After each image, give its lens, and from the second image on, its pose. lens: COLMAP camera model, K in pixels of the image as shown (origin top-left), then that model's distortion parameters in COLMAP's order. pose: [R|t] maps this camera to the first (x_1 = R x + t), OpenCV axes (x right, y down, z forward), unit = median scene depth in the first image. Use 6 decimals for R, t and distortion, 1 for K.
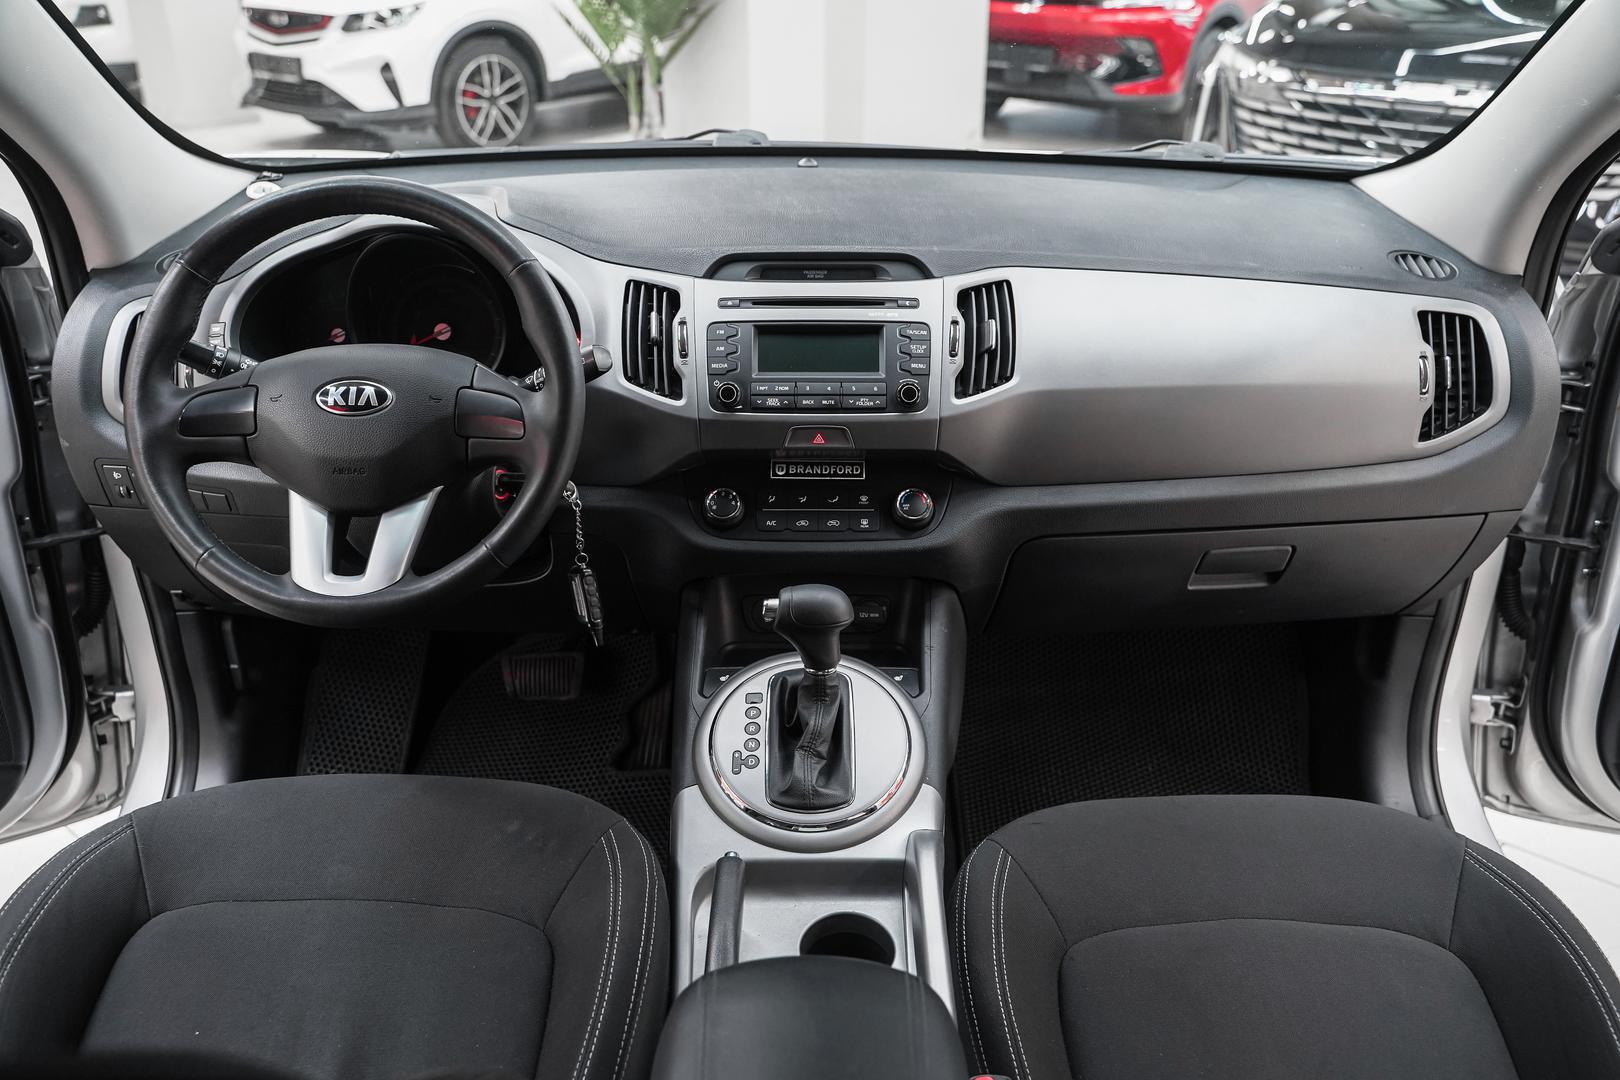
lens RADIAL K [[1277.7, 0, 810.0], [0, 1277.7, 540.0], [0, 0, 1]] dist [-0.009238, -0.003182]
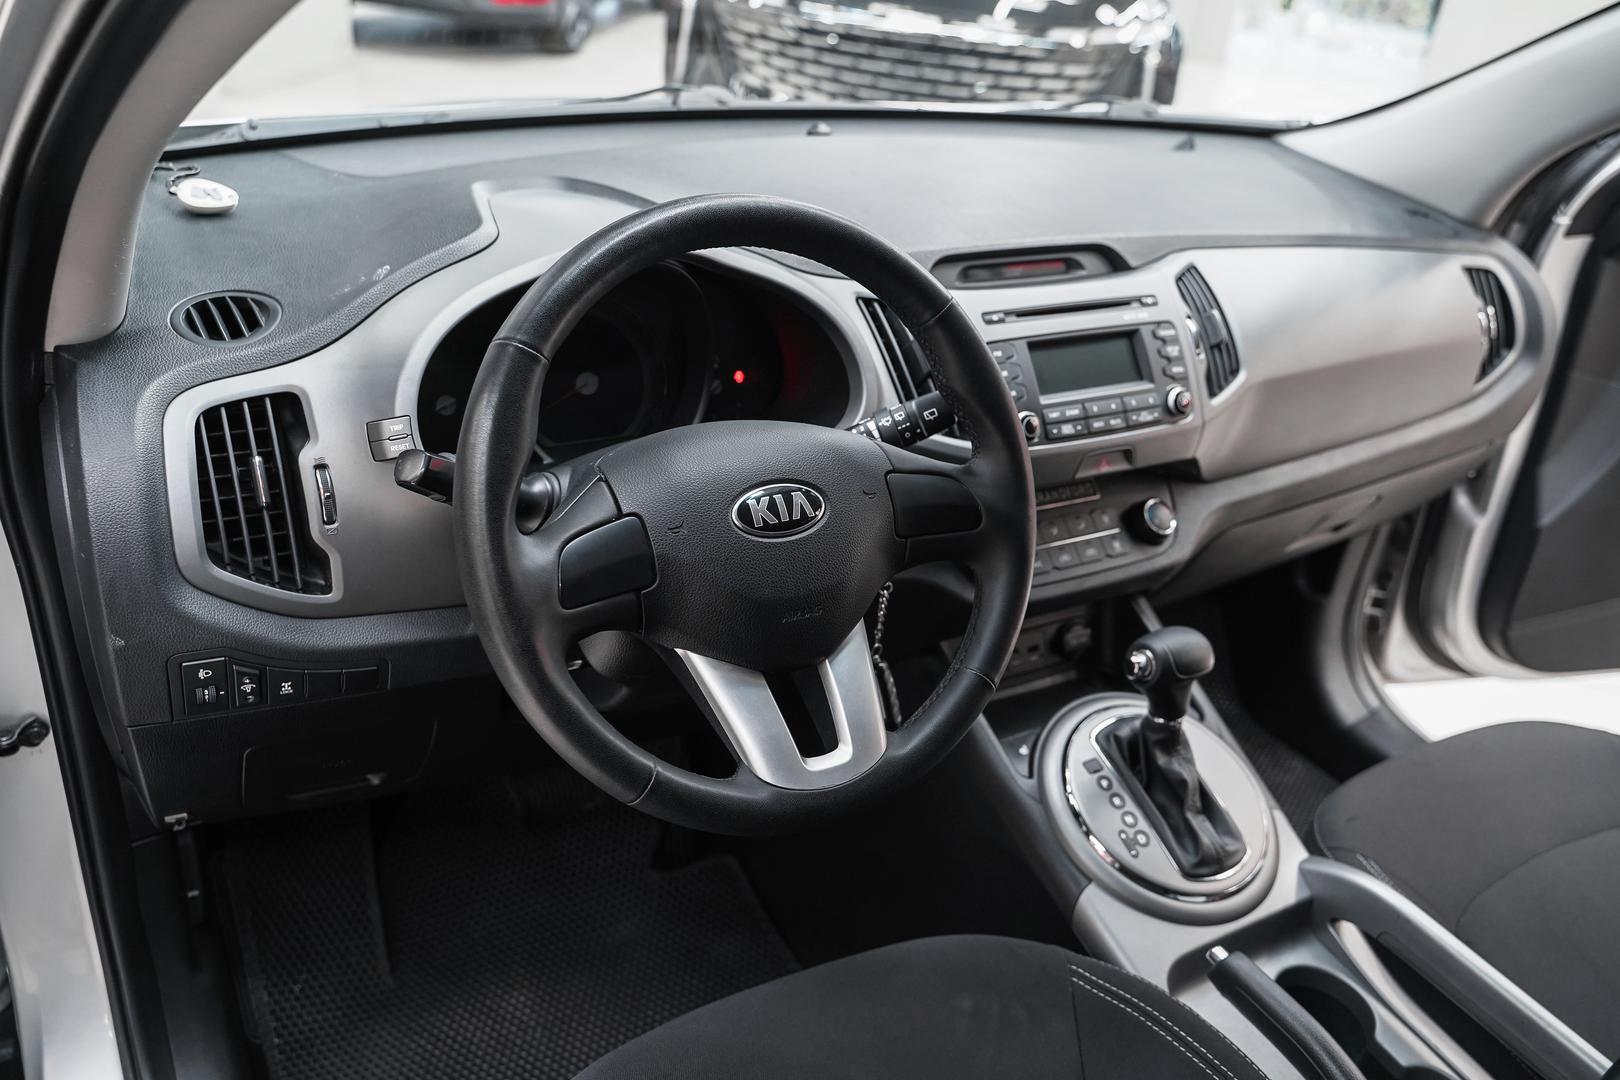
lens RADIAL K [[1294.0, 0, 810.0], [0, 1294.0, 540.0], [0, 0, 1]] dist [-0.017557, 0.014081]
pose [[0.861828, -0.168009, 0.478567, -0.600511], [0.137725, 0.985611, 0.097994, -0.141495], [-0.488145, -0.018543, 0.872566, 0.314266]]
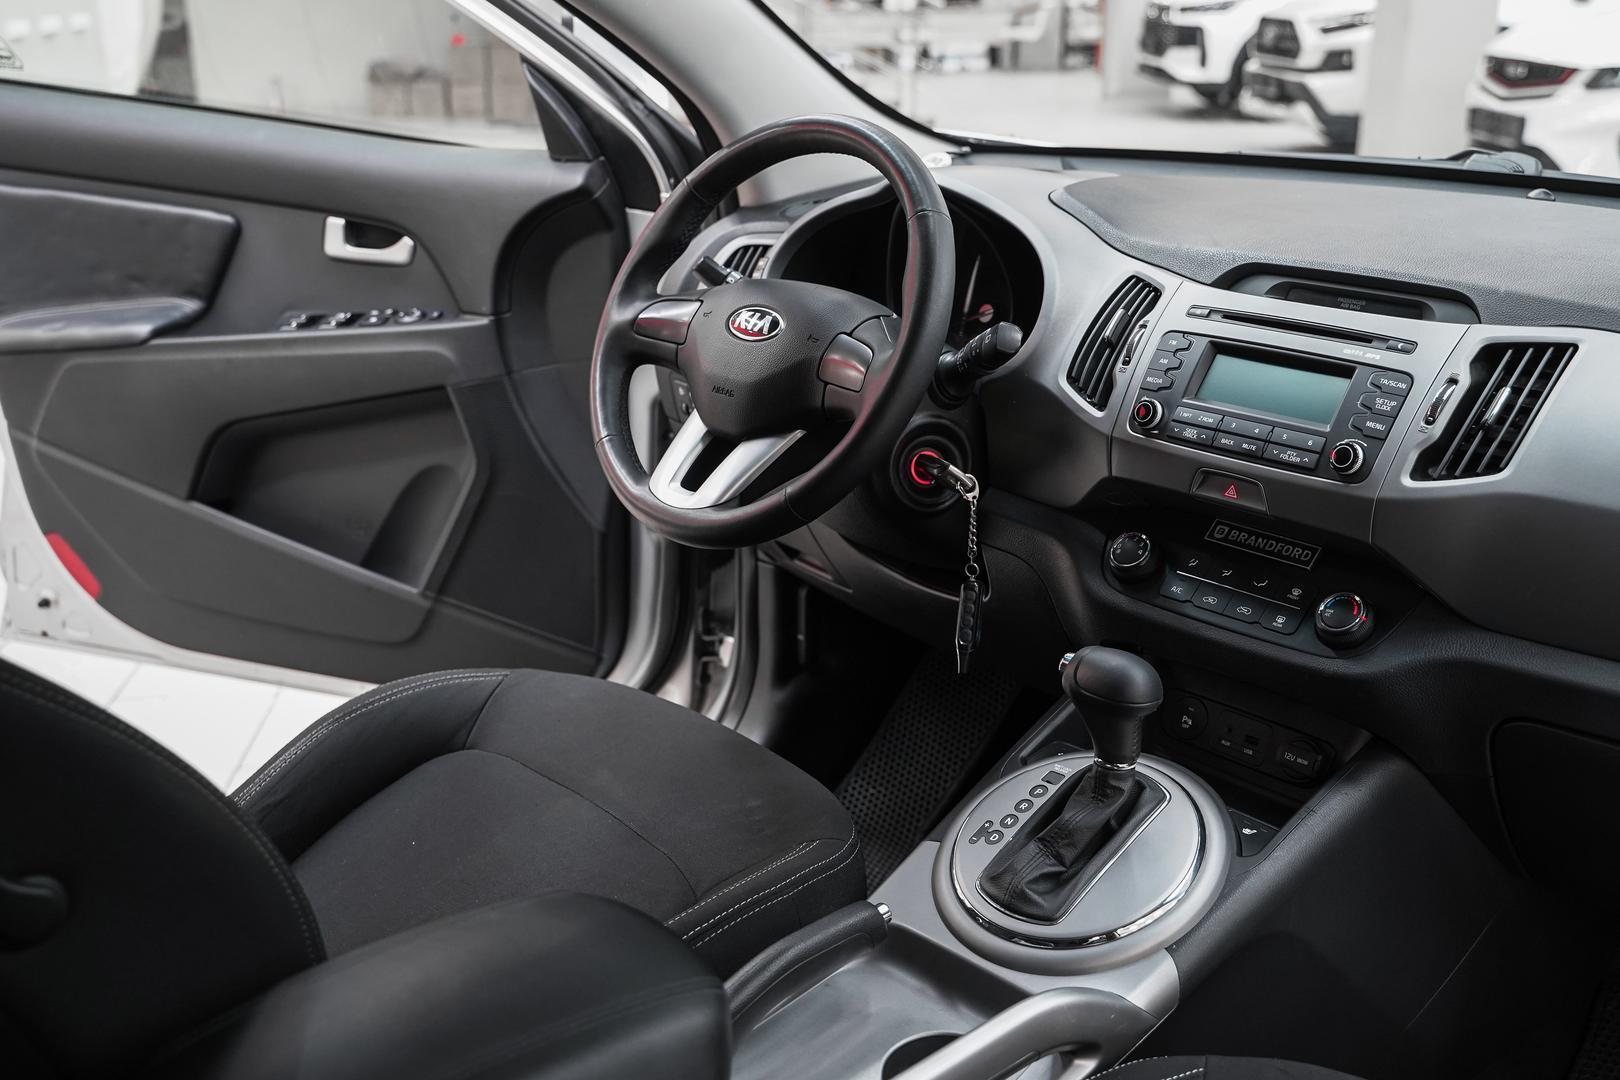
lens RADIAL K [[1679.4, 0, 850.3], [0, 1679.4, 521.0], [0, 0, 1]] dist [-0.005776, 0.000521]
pose [[0.693962, 0.224149, -0.684232, 0.543049], [-0.314617, 0.949184, -0.008146, 0.018876], [0.647636, 0.220924, 0.729219, 0.109238]]
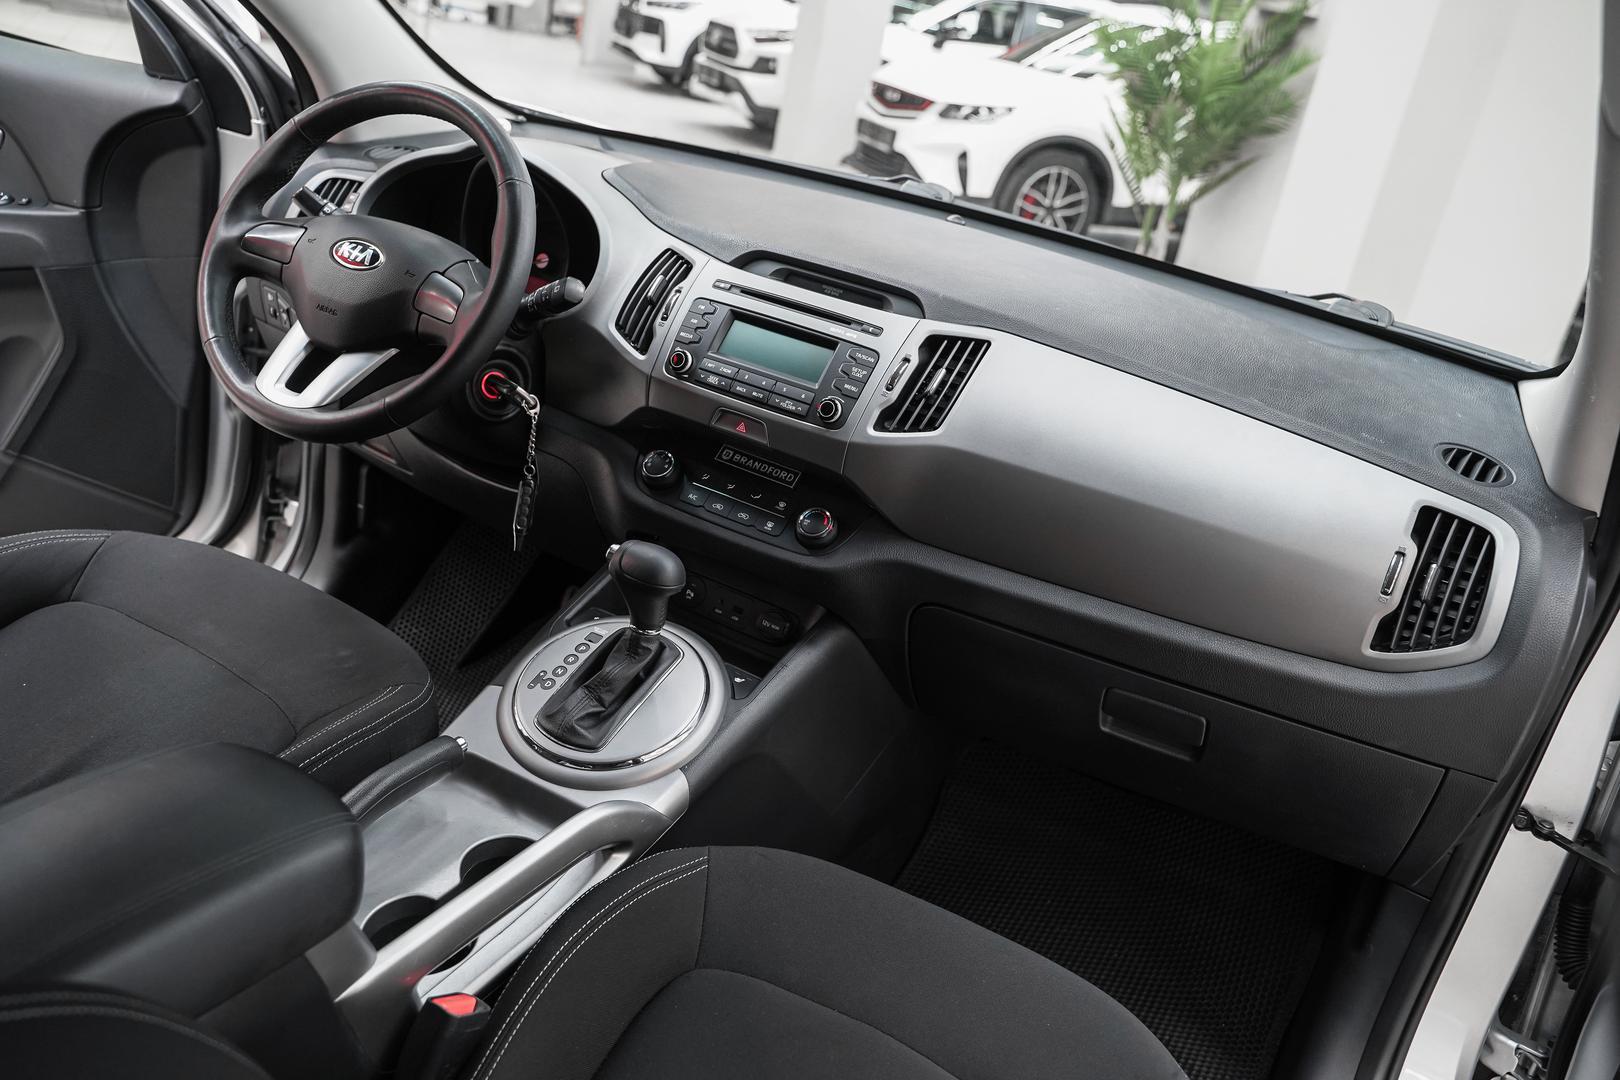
lens RADIAL K [[1294.0, 0, 810.0], [0, 1294.0, 540.0], [0, 0, 1]] dist [-0.017557, 0.014081]
pose [[0.865024, 0.324273, -0.382859, 0.478470], [-0.360822, 0.932283, -0.025609, 0.012312], [0.348628, 0.160296, 0.923452, 0.070971]]
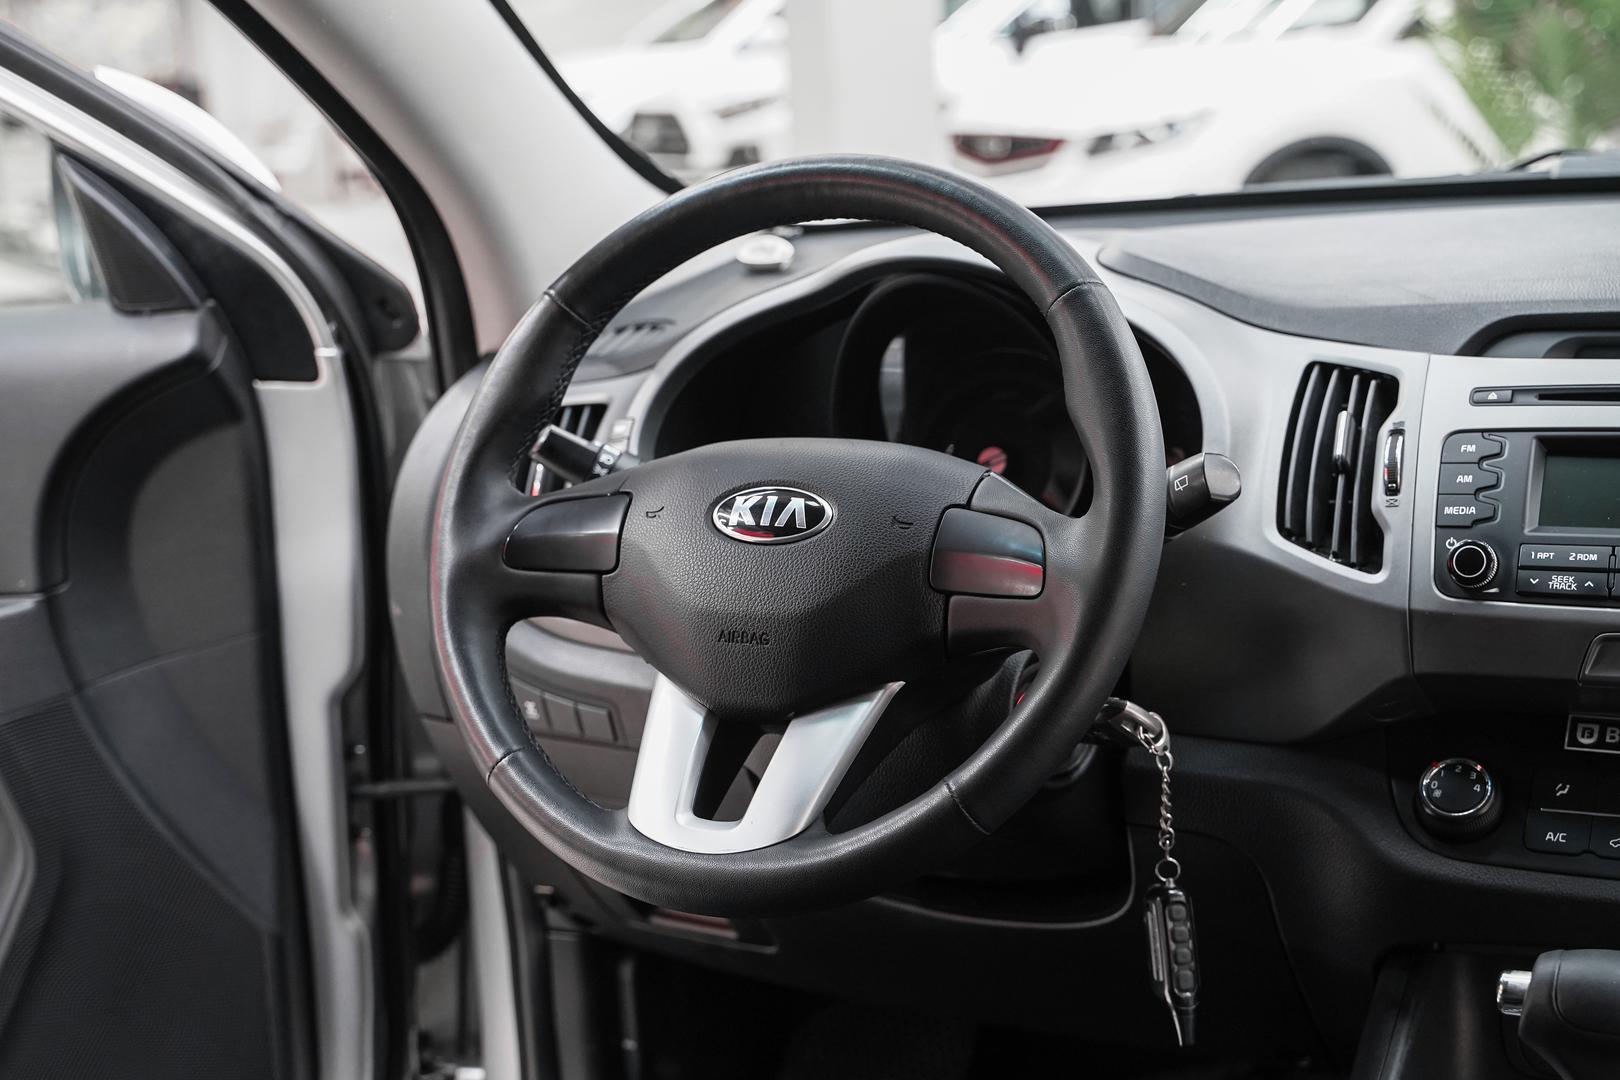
lens RADIAL K [[2261.3, 0, 839.4], [0, 2261.3, 536.1], [0, 0, 1]] dist [-0.001607, 0.014831]
pose [[0.899783, 0.031849, -0.435173, 0.098257], [-0.127686, 0.972894, -0.192806, 0.078161], [0.417236, 0.229049, 0.879460, 0.104045]]
